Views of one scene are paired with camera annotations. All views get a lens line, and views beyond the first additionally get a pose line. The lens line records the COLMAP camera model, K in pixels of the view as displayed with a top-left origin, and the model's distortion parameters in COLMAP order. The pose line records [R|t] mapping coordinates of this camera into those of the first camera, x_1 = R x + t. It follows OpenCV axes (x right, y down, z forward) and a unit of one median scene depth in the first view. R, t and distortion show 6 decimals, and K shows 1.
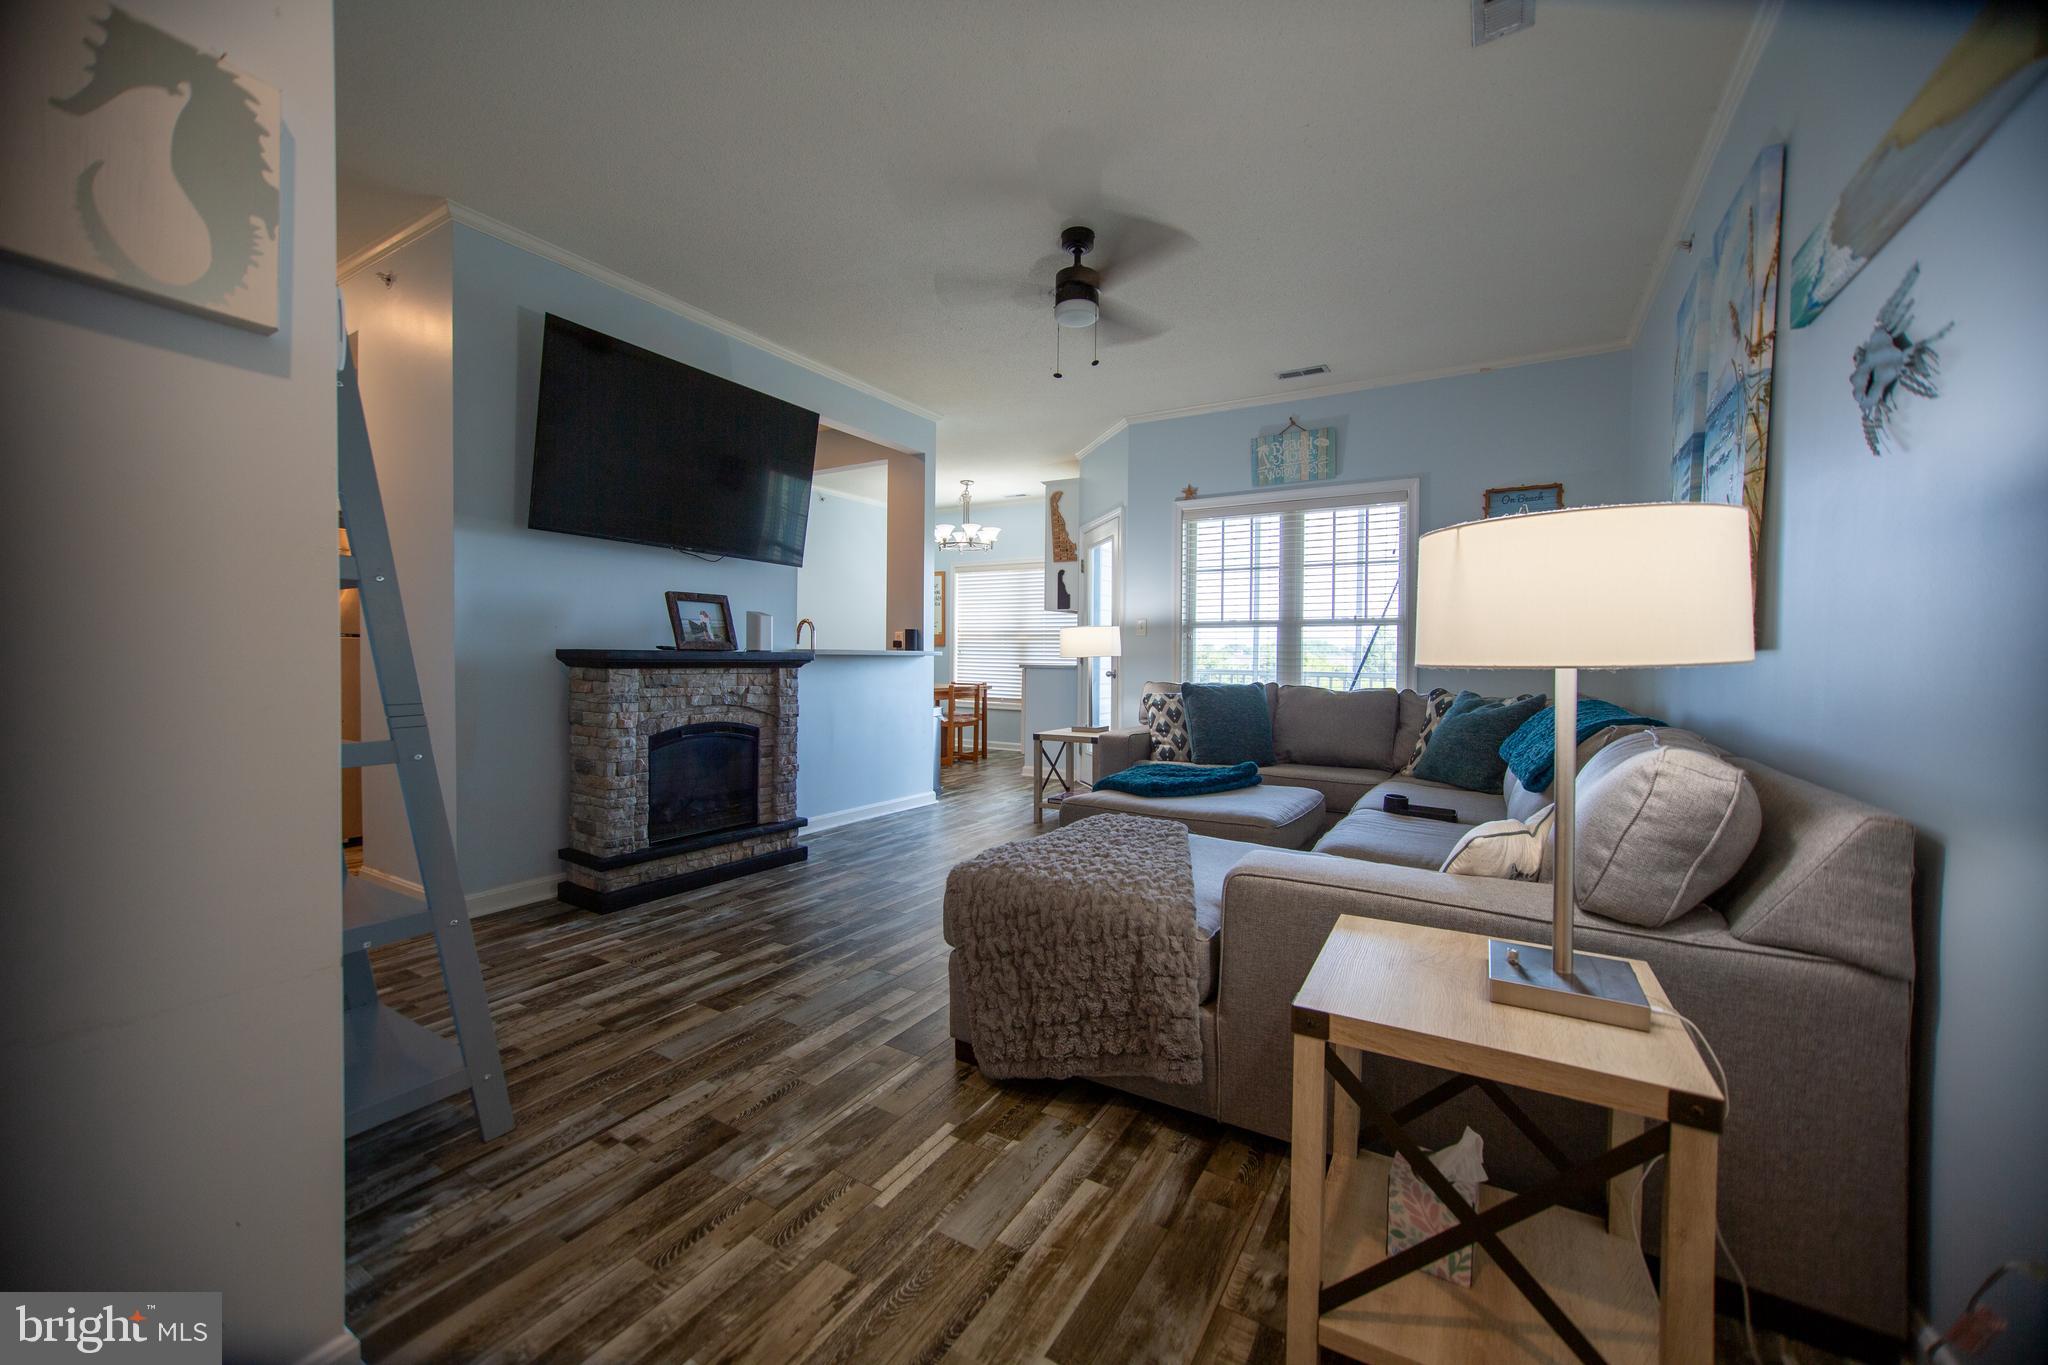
lens RADIAL K [[799.9, 0, 1013.9], [0, 799.9, 673.9], [0, 0, 1]] dist [-0.014835, 0.008941]
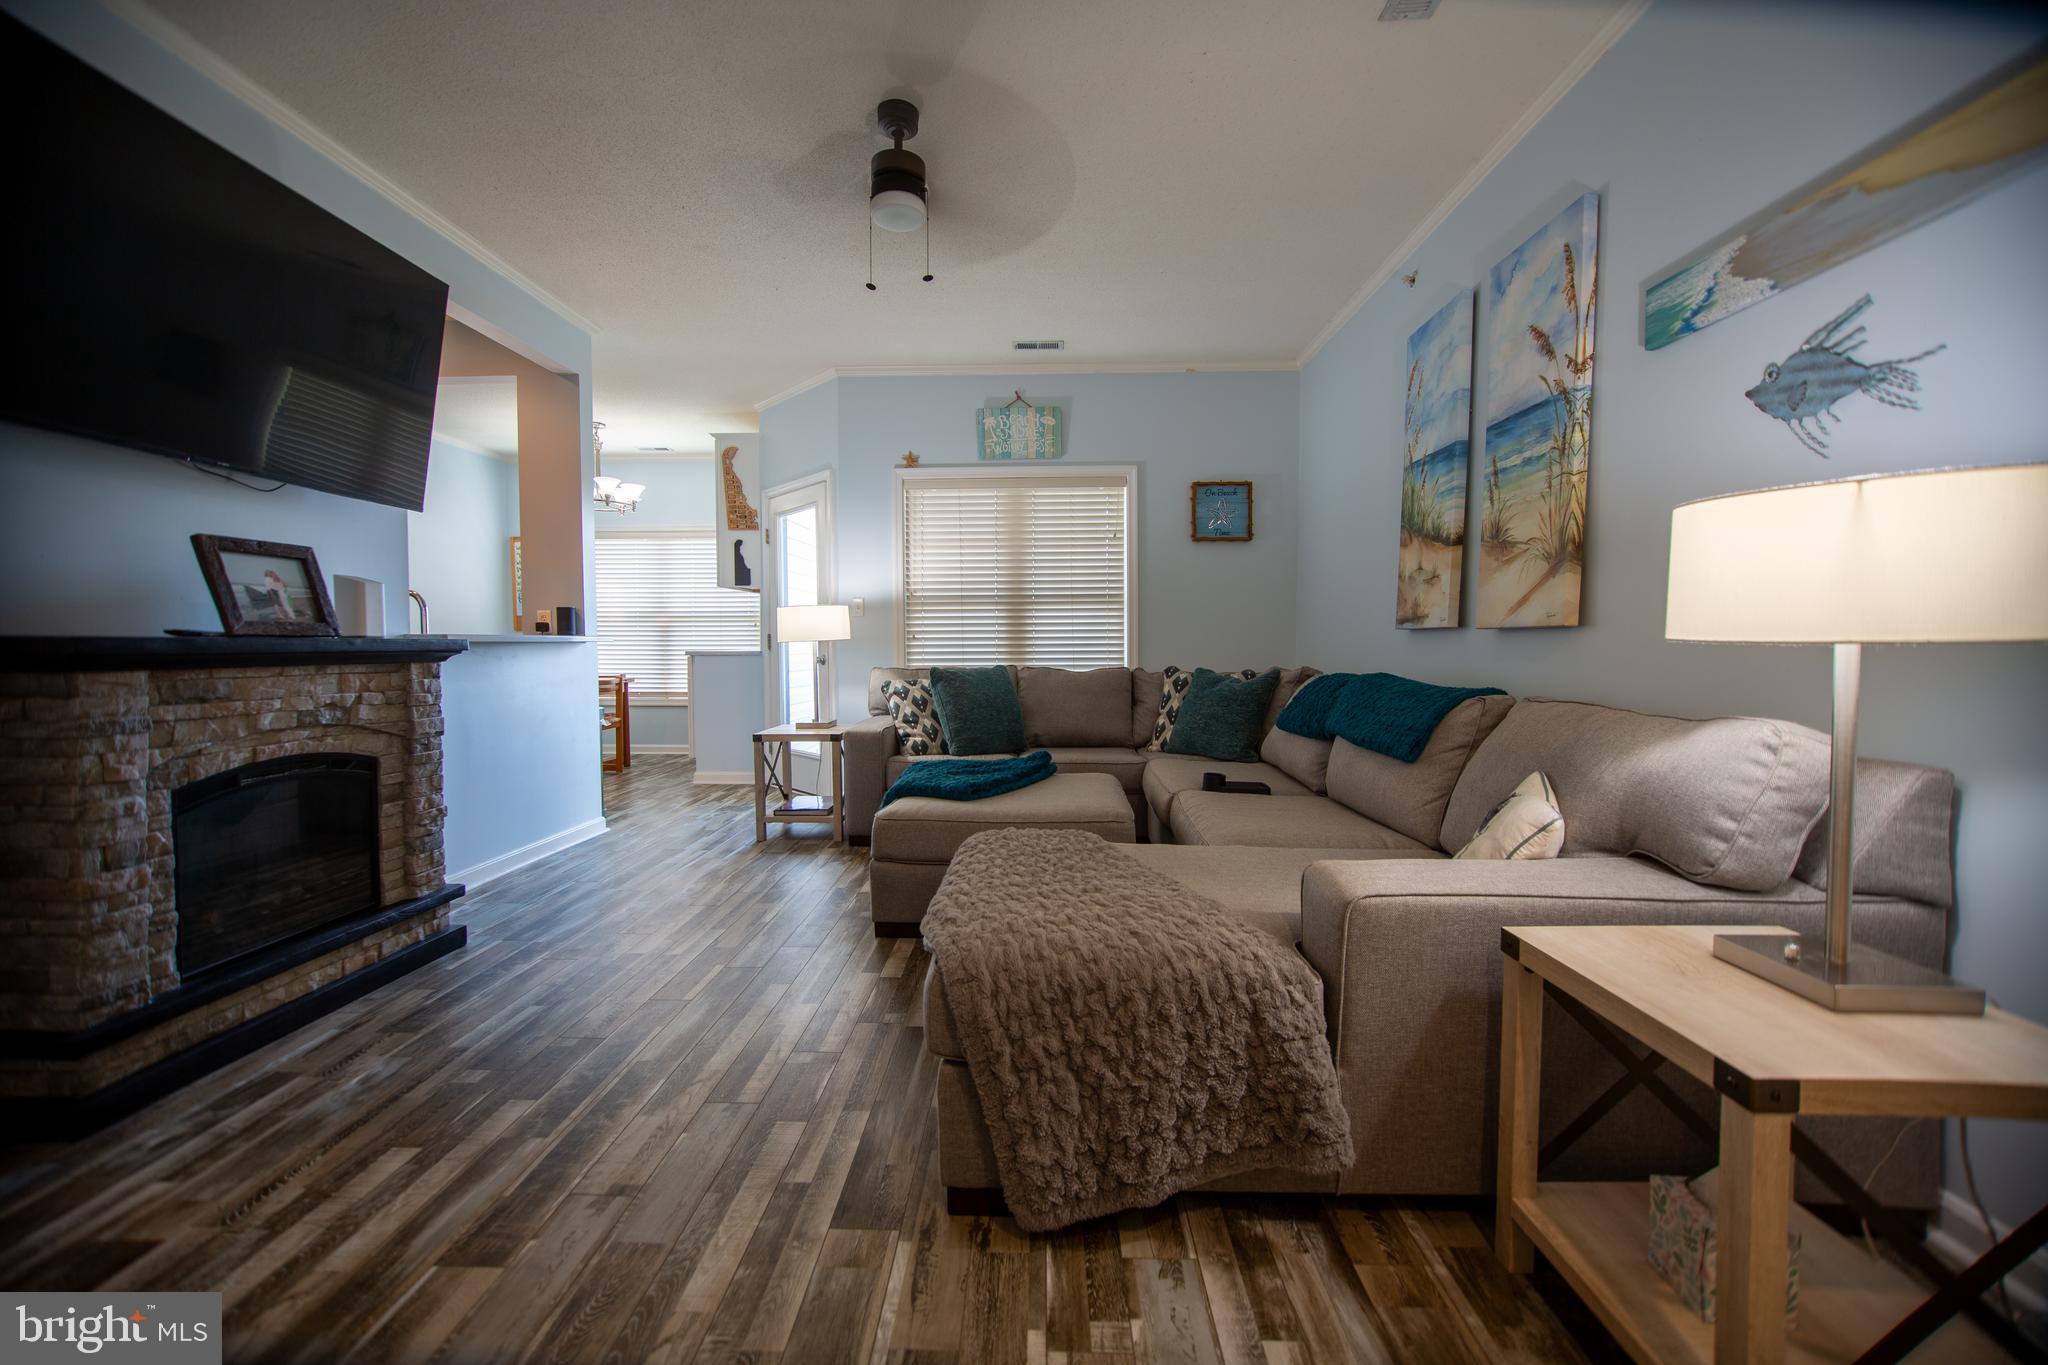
lens RADIAL K [[799.9, 0, 1013.9], [0, 799.9, 673.9], [0, 0, 1]] dist [-0.014835, 0.008941]
pose [[0.871333, -0.032141, 0.489638, -0.212955], [0.022058, 0.999409, 0.026352, -0.005557], [-0.490196, -0.012161, 0.871527, 0.223481]]
